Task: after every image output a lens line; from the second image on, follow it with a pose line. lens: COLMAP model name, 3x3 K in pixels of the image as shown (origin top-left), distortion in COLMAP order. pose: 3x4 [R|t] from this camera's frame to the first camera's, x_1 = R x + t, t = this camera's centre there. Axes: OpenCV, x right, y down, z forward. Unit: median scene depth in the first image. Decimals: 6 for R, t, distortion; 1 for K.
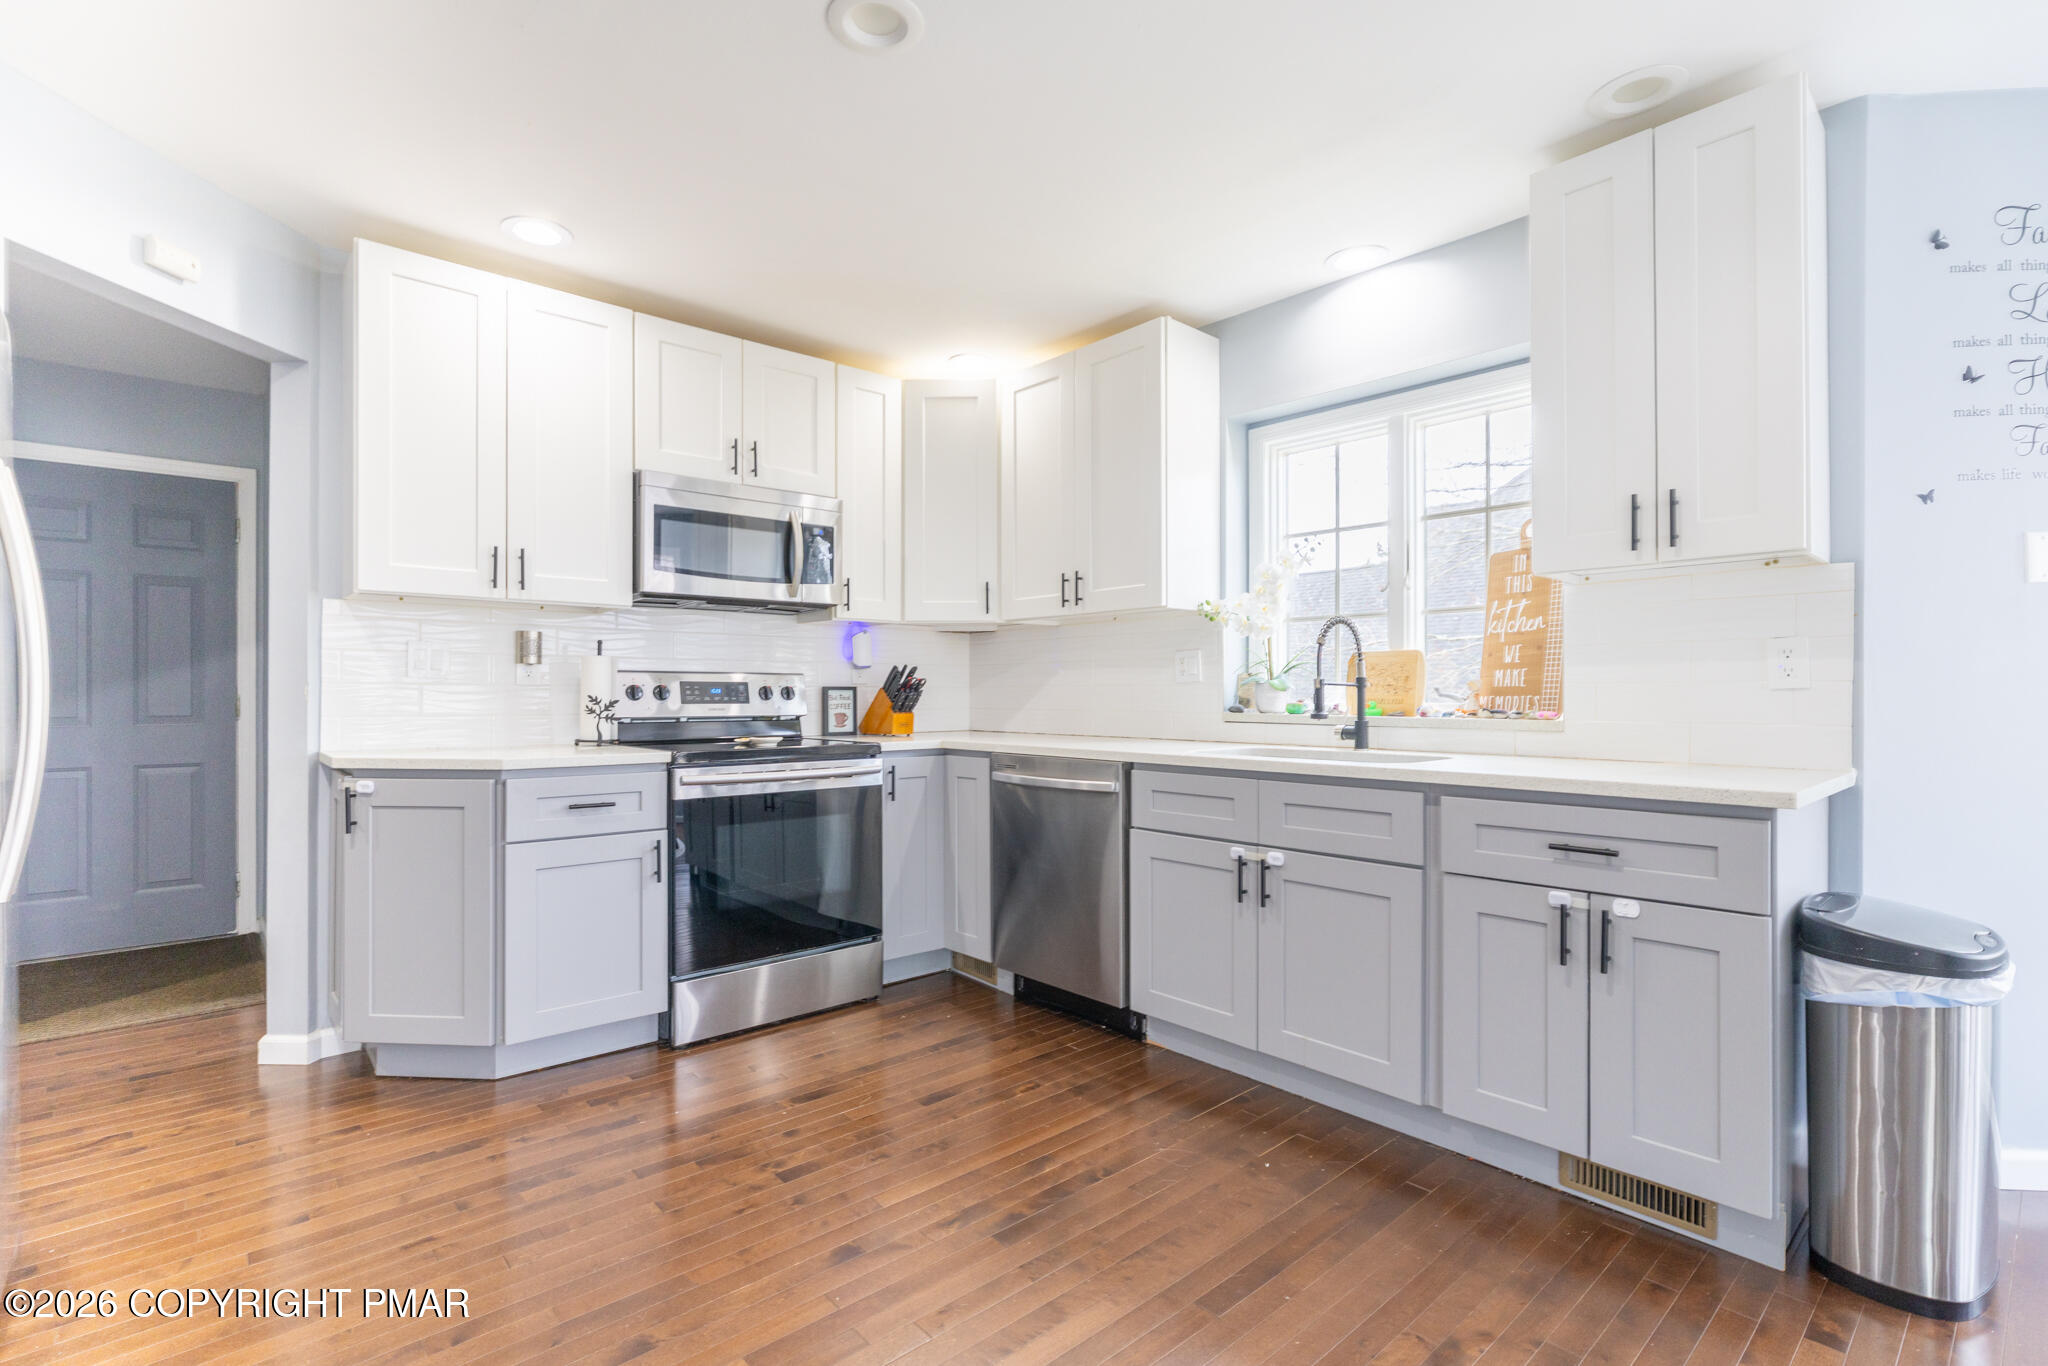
lens RADIAL K [[951.3, 0, 1017.4], [0, 951.3, 689.1], [0, 0, 1]] dist [-0.002187, -0.000014]
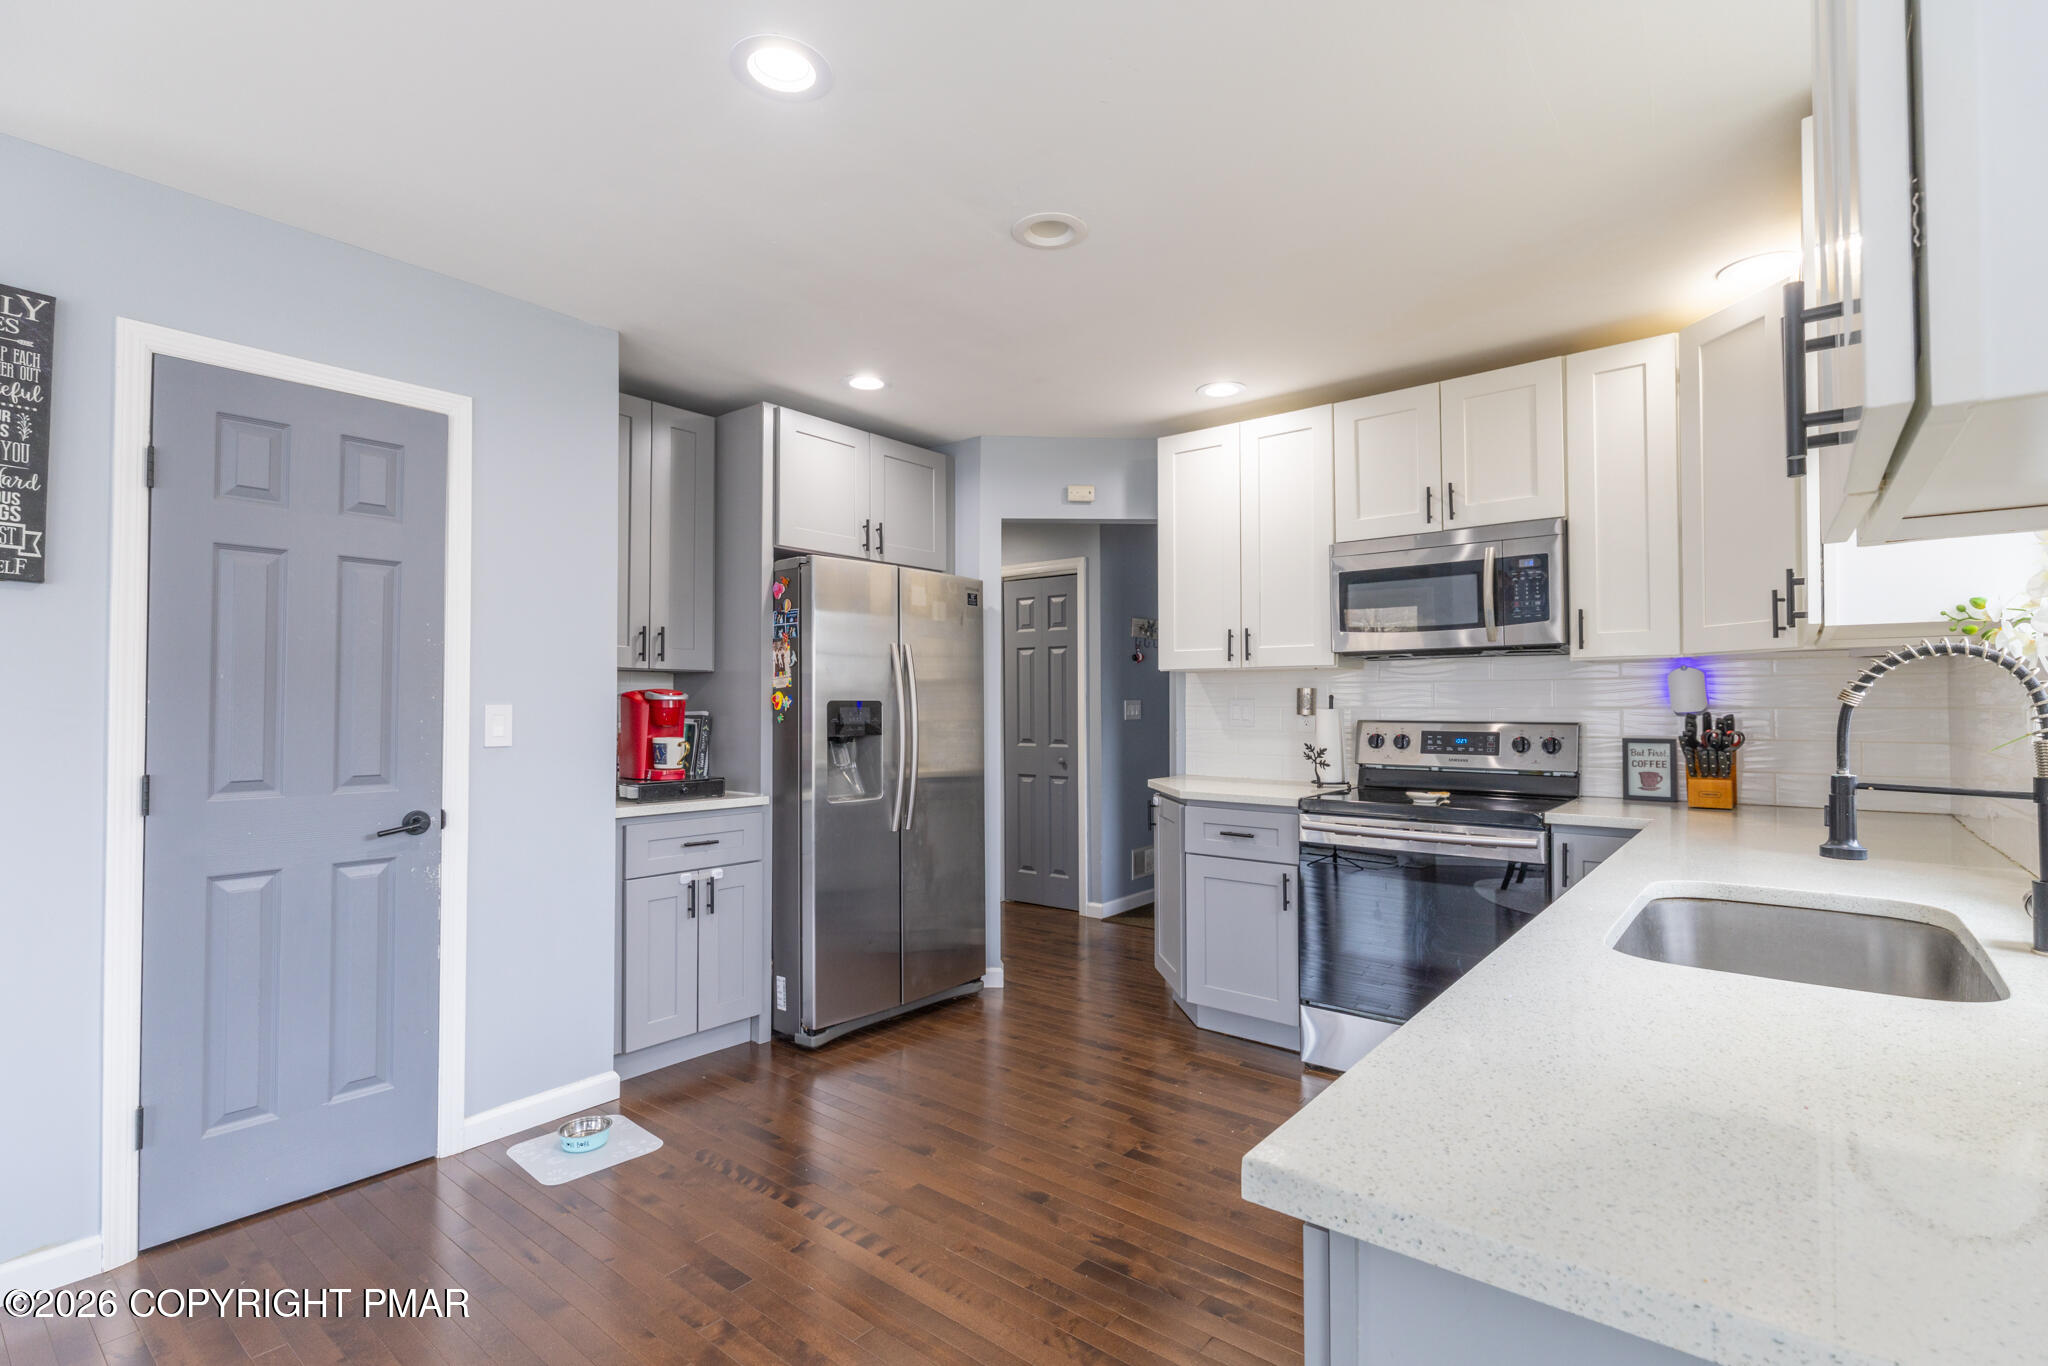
lens RADIAL K [[951.3, 0, 1021.6], [0, 951.3, 686.9], [0, 0, 1]] dist [-0.002187, -0.000014]
pose [[0.162509, -0.018635, -0.986531, 0.603400], [0.005839, 0.999822, -0.017925, -0.041184], [0.986690, -0.002847, 0.162589, 0.423243]]
